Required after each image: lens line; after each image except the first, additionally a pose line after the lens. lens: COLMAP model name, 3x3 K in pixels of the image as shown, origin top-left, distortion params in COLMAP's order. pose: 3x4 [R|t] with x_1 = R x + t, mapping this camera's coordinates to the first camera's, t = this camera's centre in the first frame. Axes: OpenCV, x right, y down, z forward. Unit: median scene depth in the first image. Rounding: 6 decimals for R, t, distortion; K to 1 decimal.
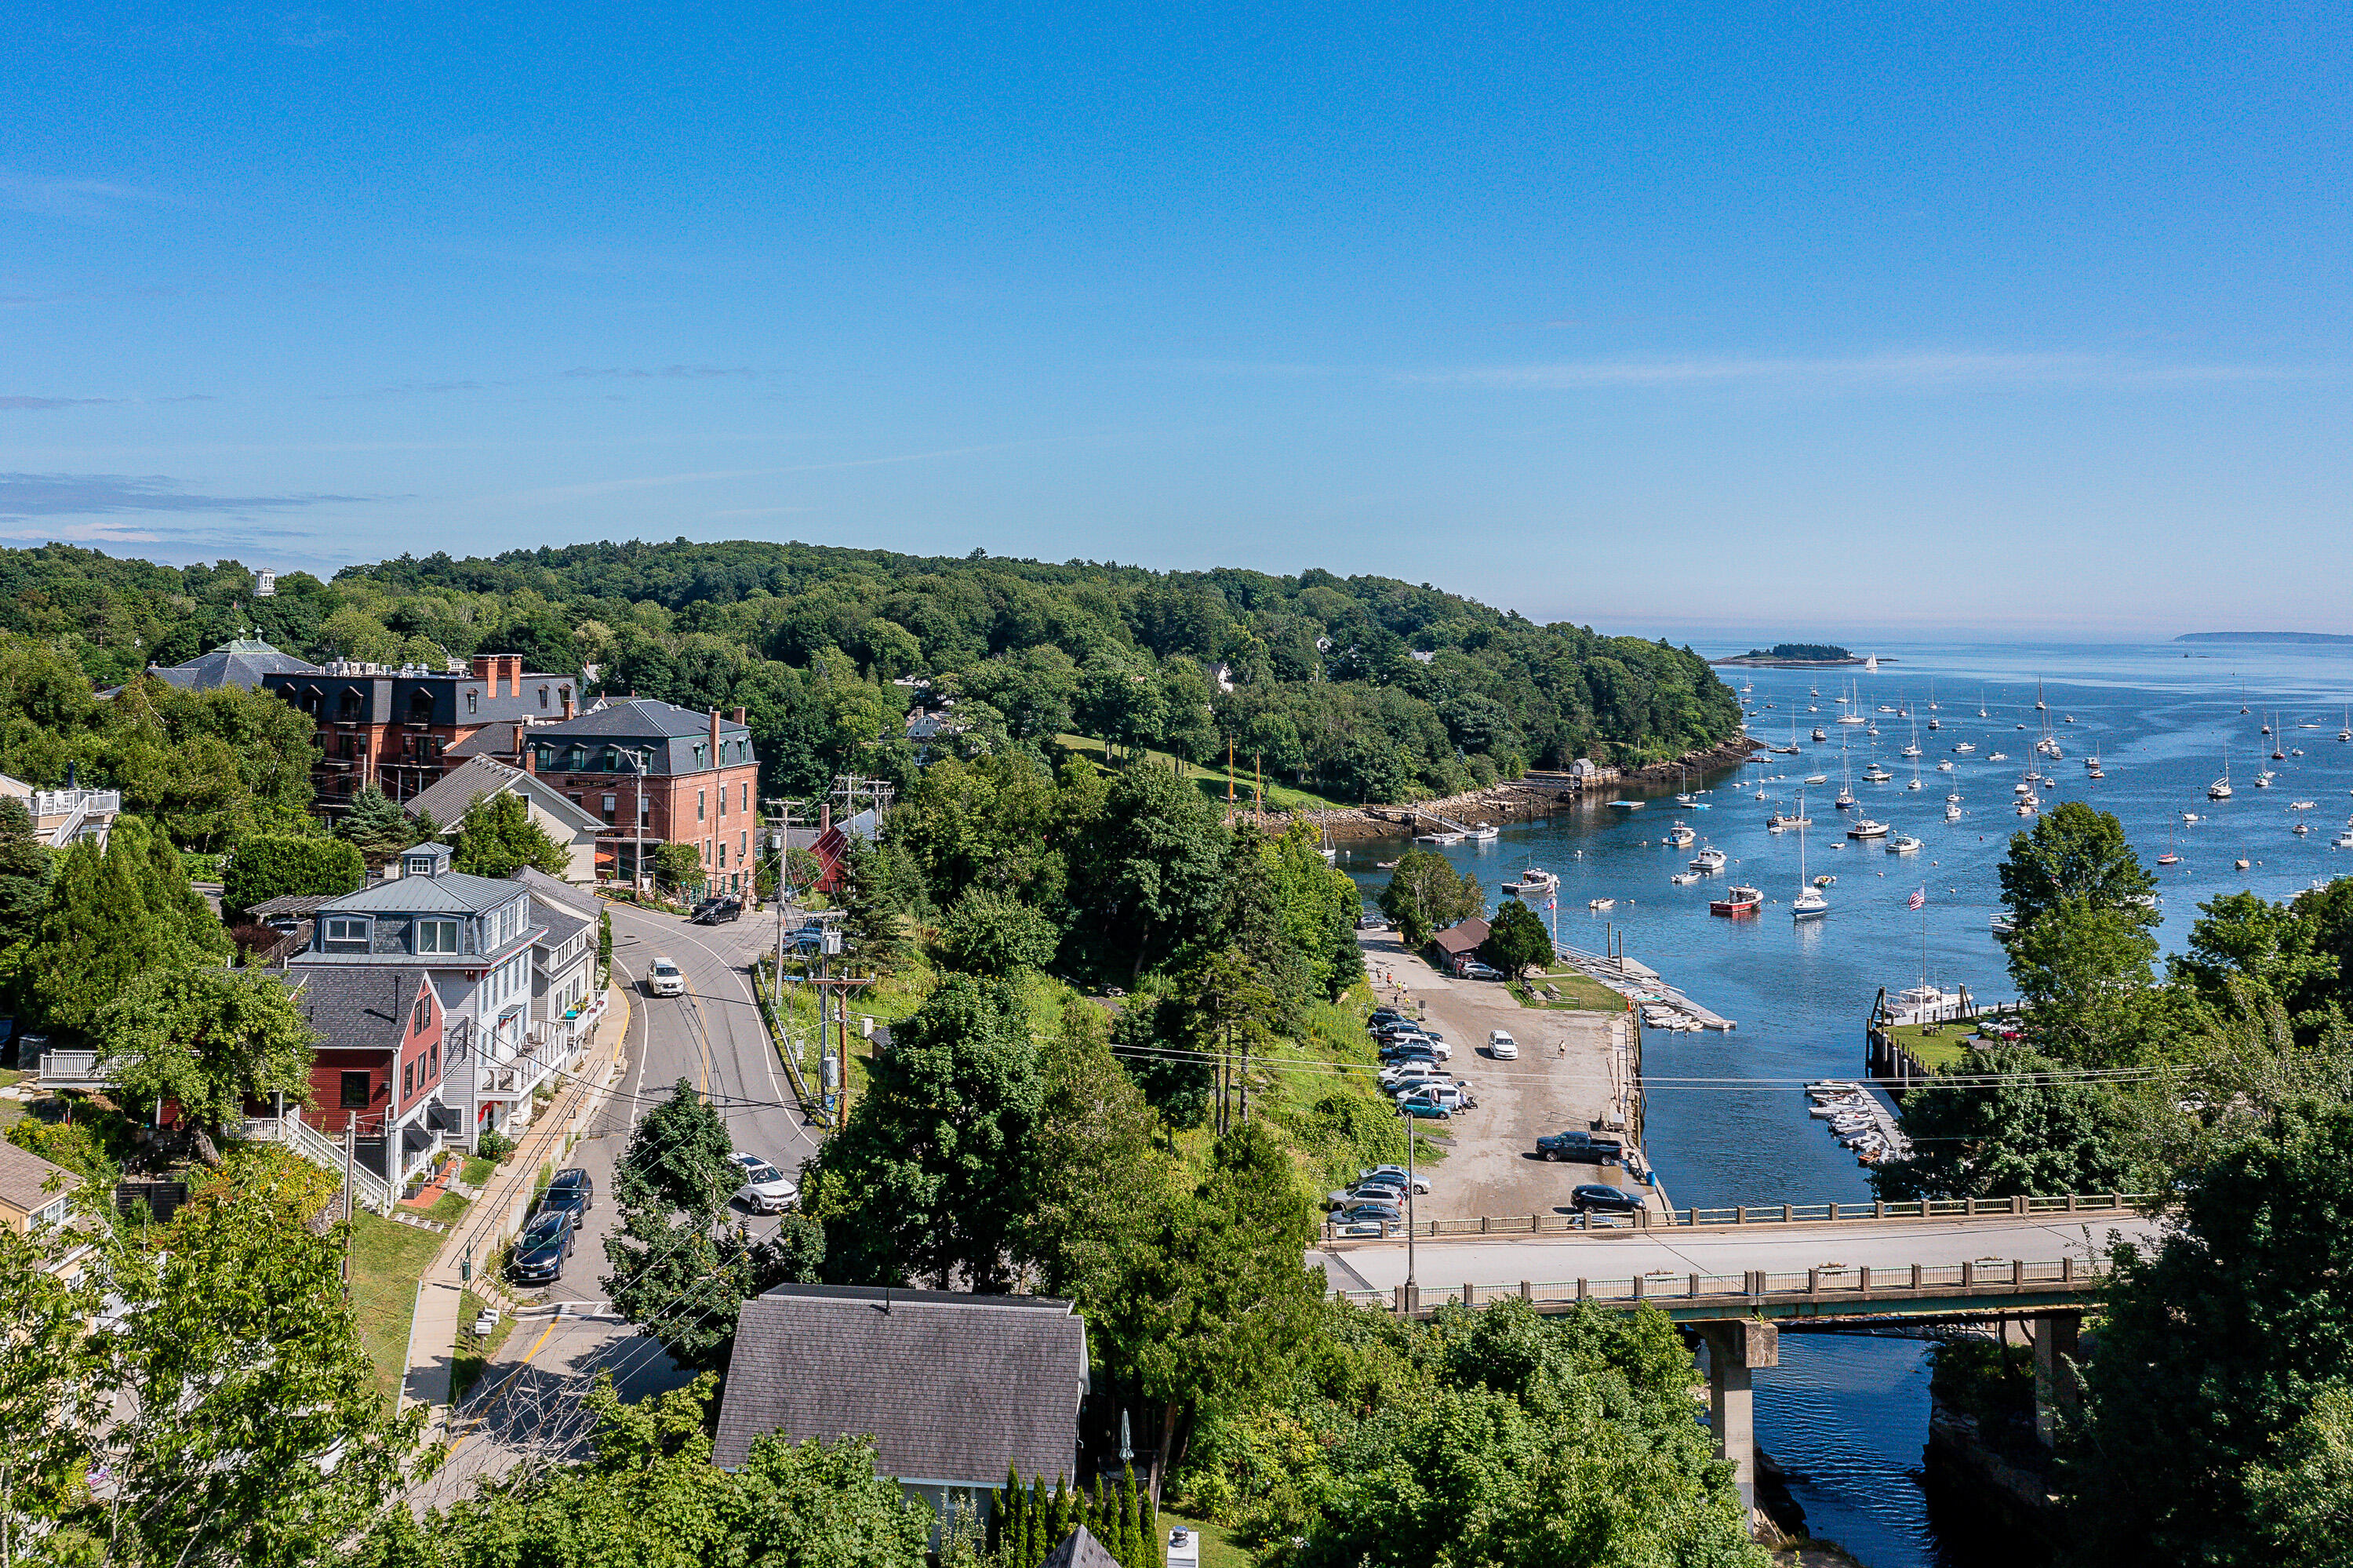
lens RADIAL K [[2067.1, 0, 1013.8], [0, 2067.1, 481.1], [0, 0, 1]] dist [-0.013174, 0.005831]
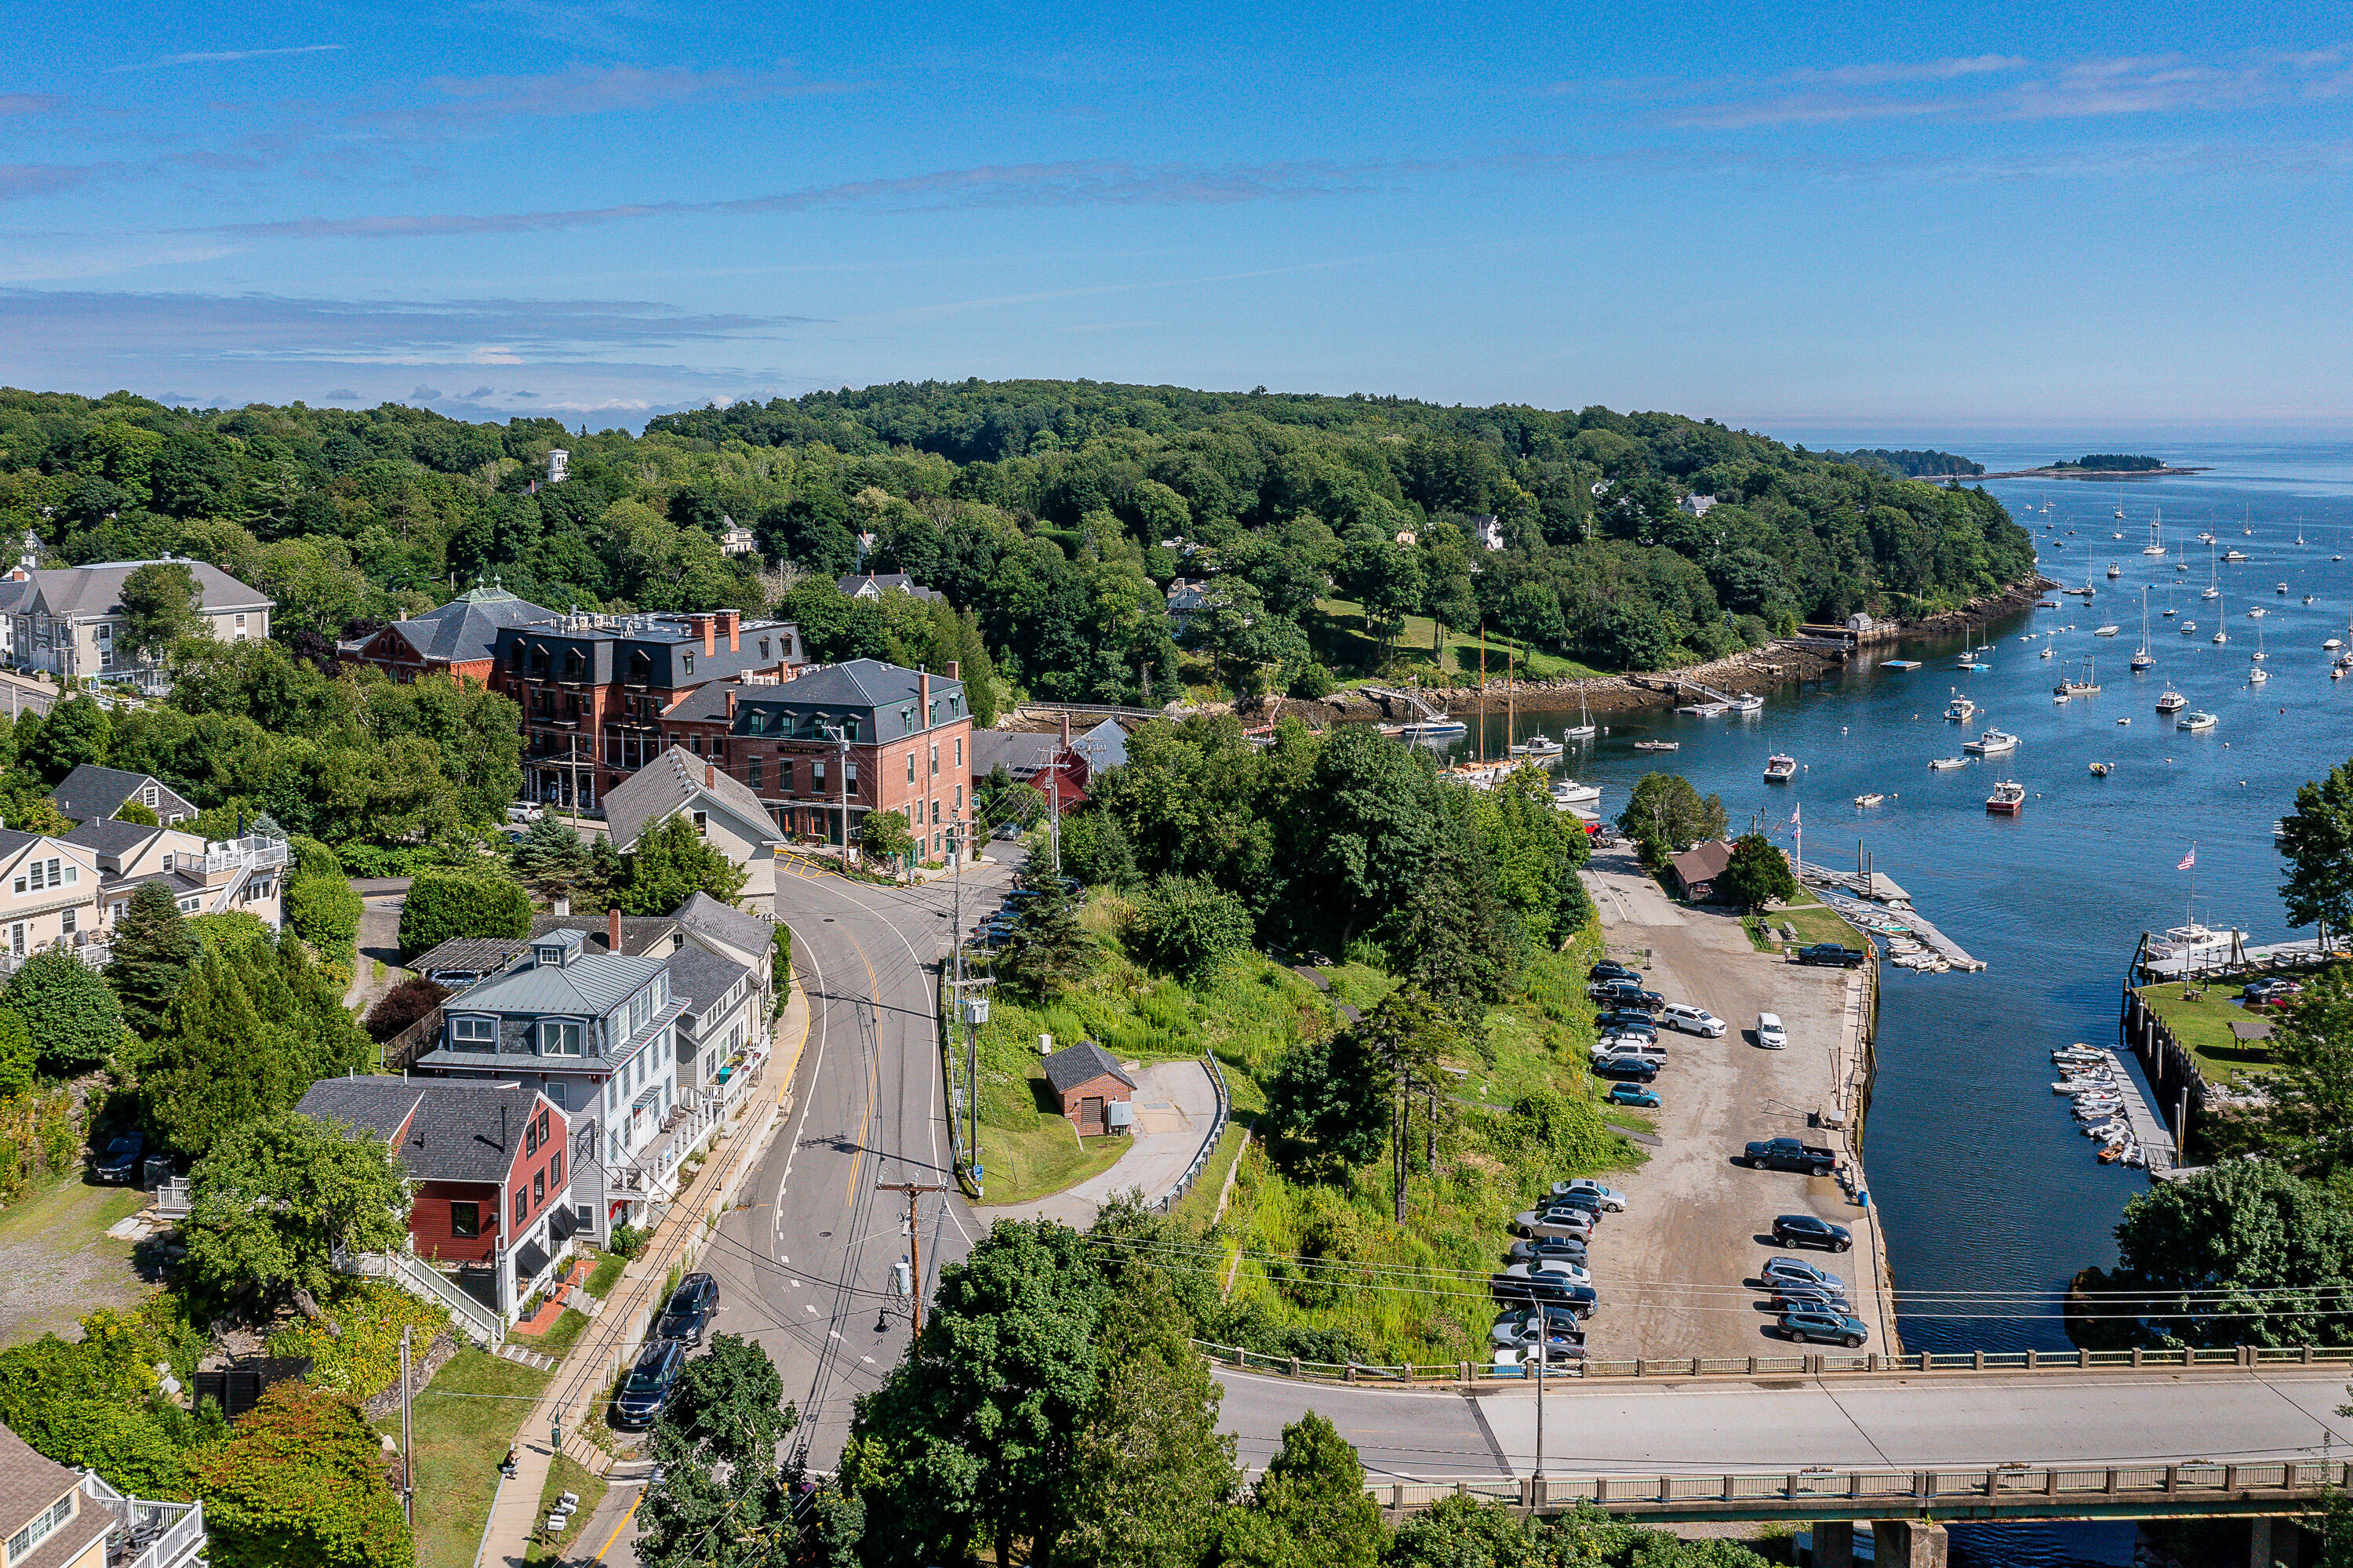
lens RADIAL K [[1984.7, 0, 1067.4], [0, 1984.7, 572.2], [0, 0, 1]] dist [-0.010442, 0.002483]
pose [[0.992541, -0.003143, -0.121872, 0.043416], [0.019961, 0.990366, 0.137026, -0.070010], [0.120267, -0.138436, 0.983042, 0.069571]]
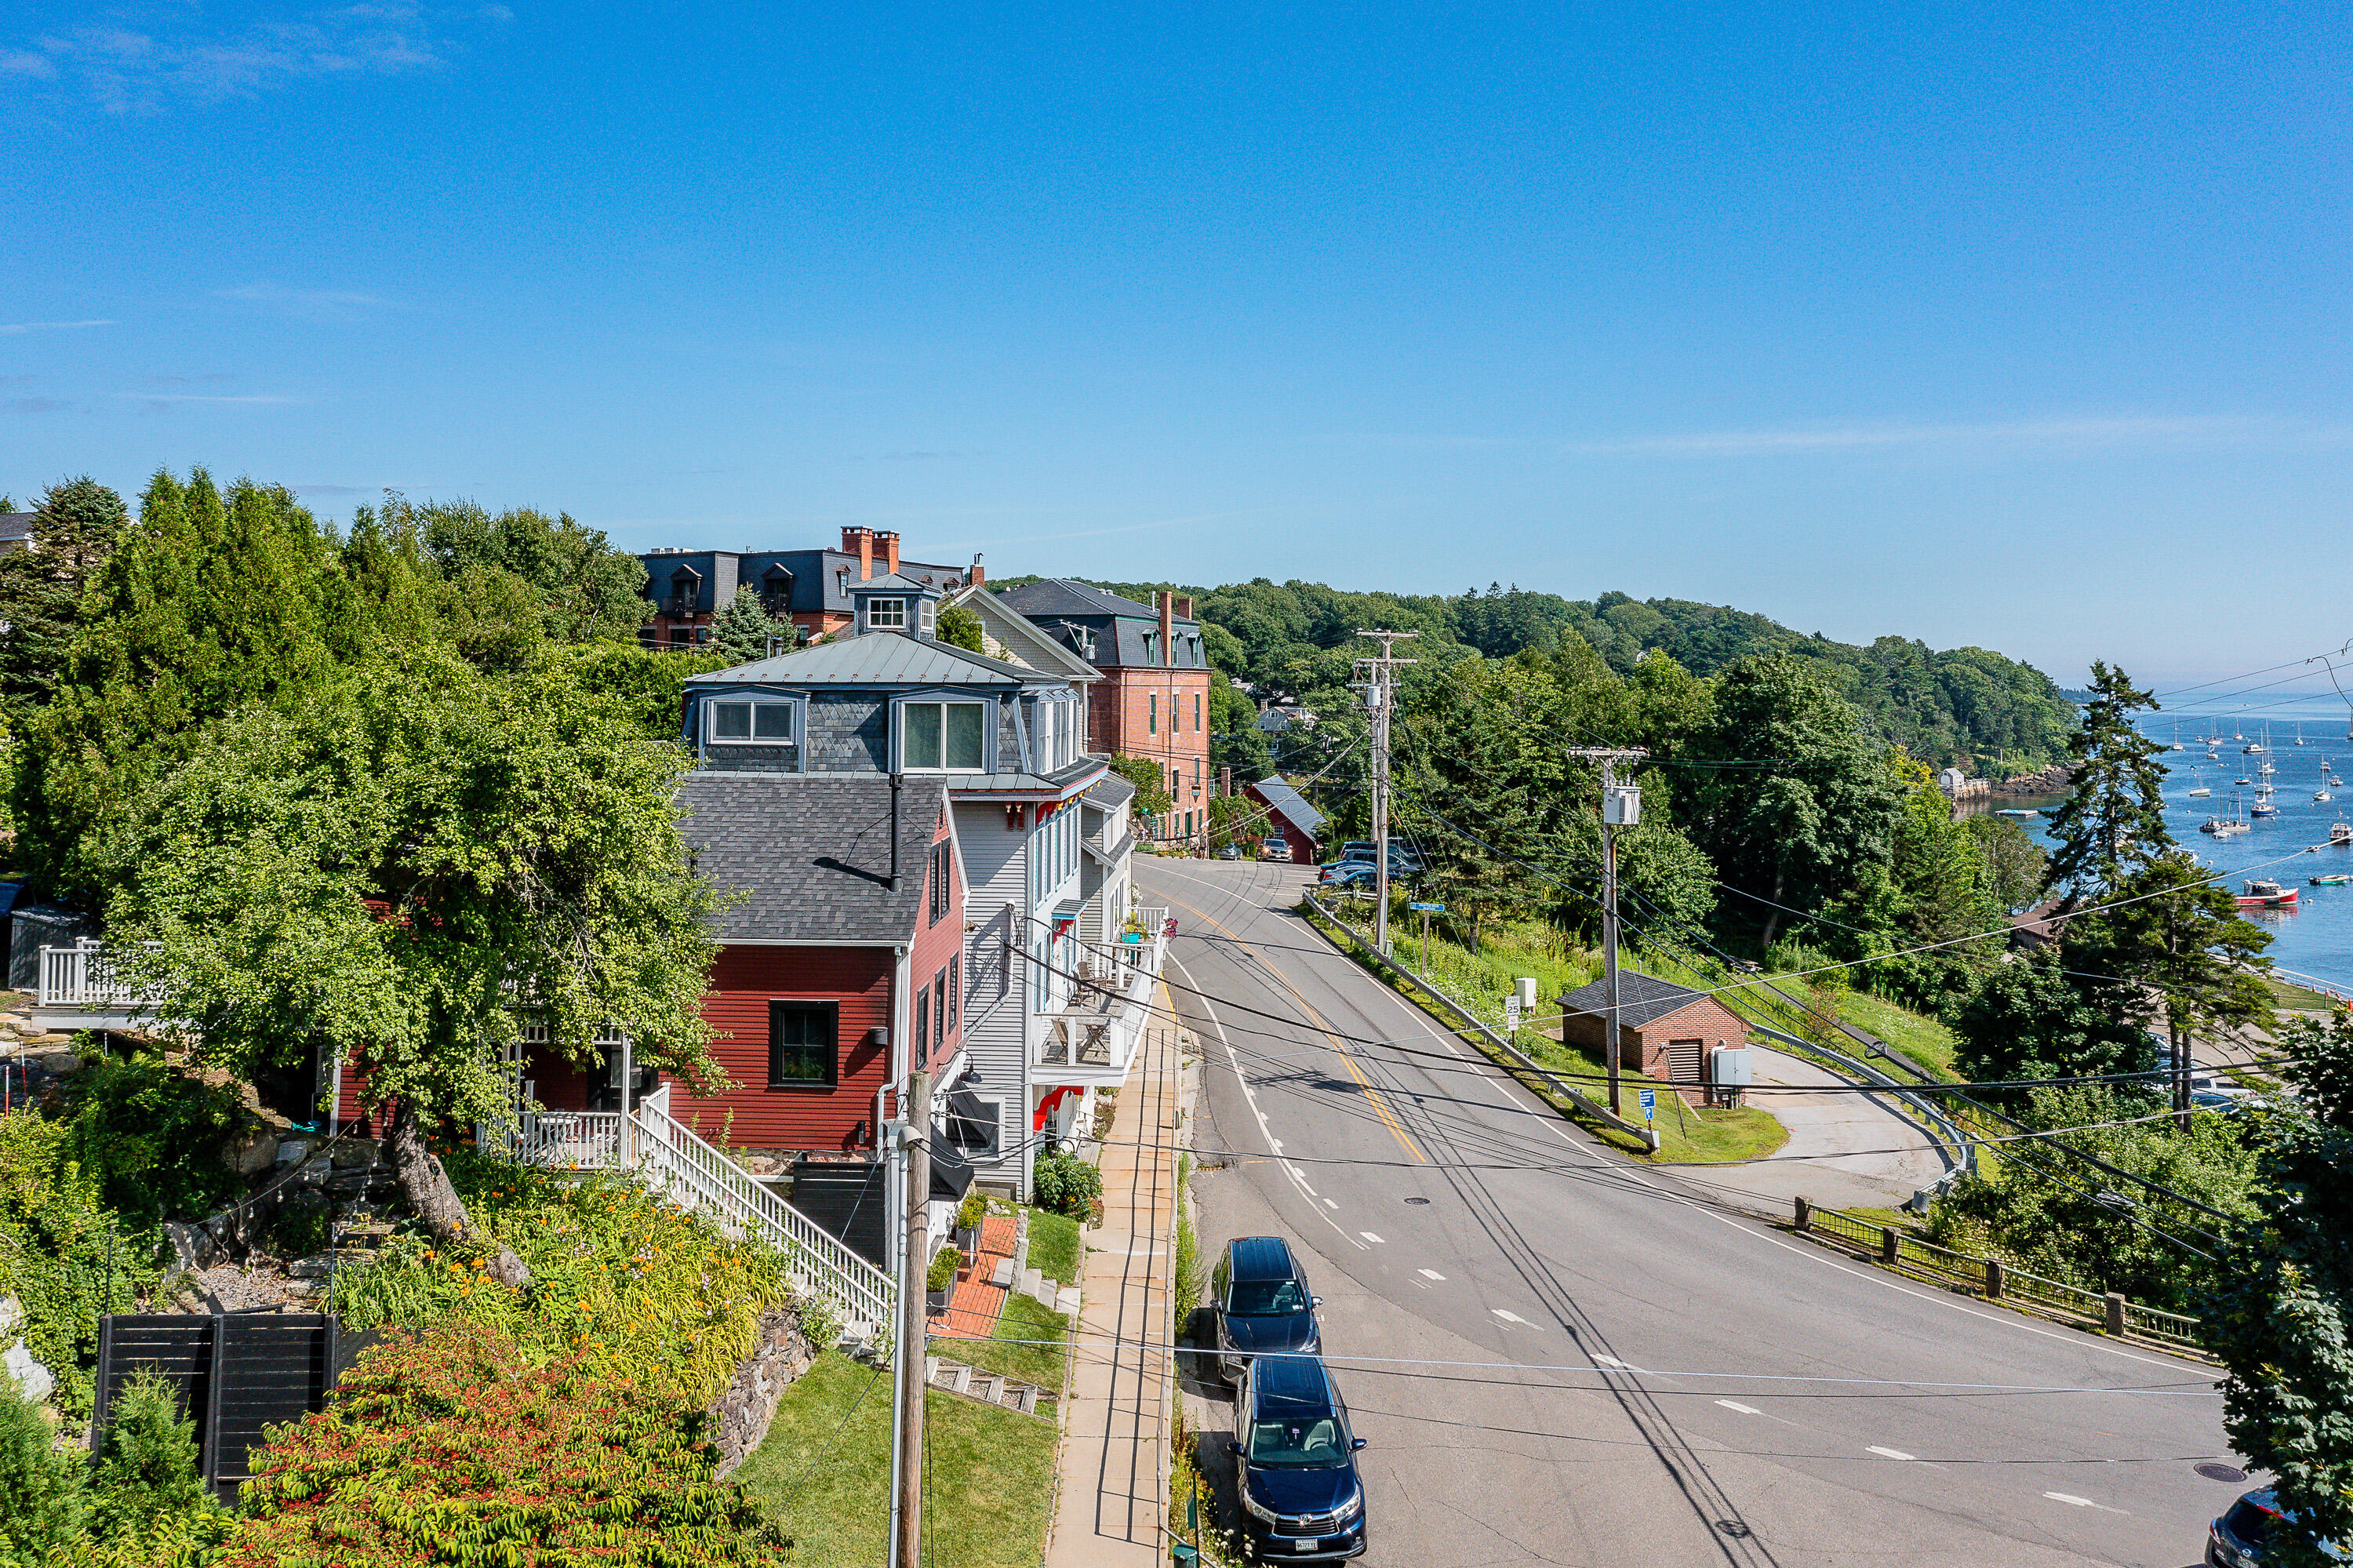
lens RADIAL K [[1925.4, 0, 1101.5], [0, 1925.4, 551.4], [0, 0, 1]] dist [-0.010377, -0.002511]
pose [[0.996748, -0.009900, -0.079969, -0.115132], [0.009957, 0.999950, 0.000324, 0.099400], [0.079962, -0.001119, 0.996797, 0.314465]]
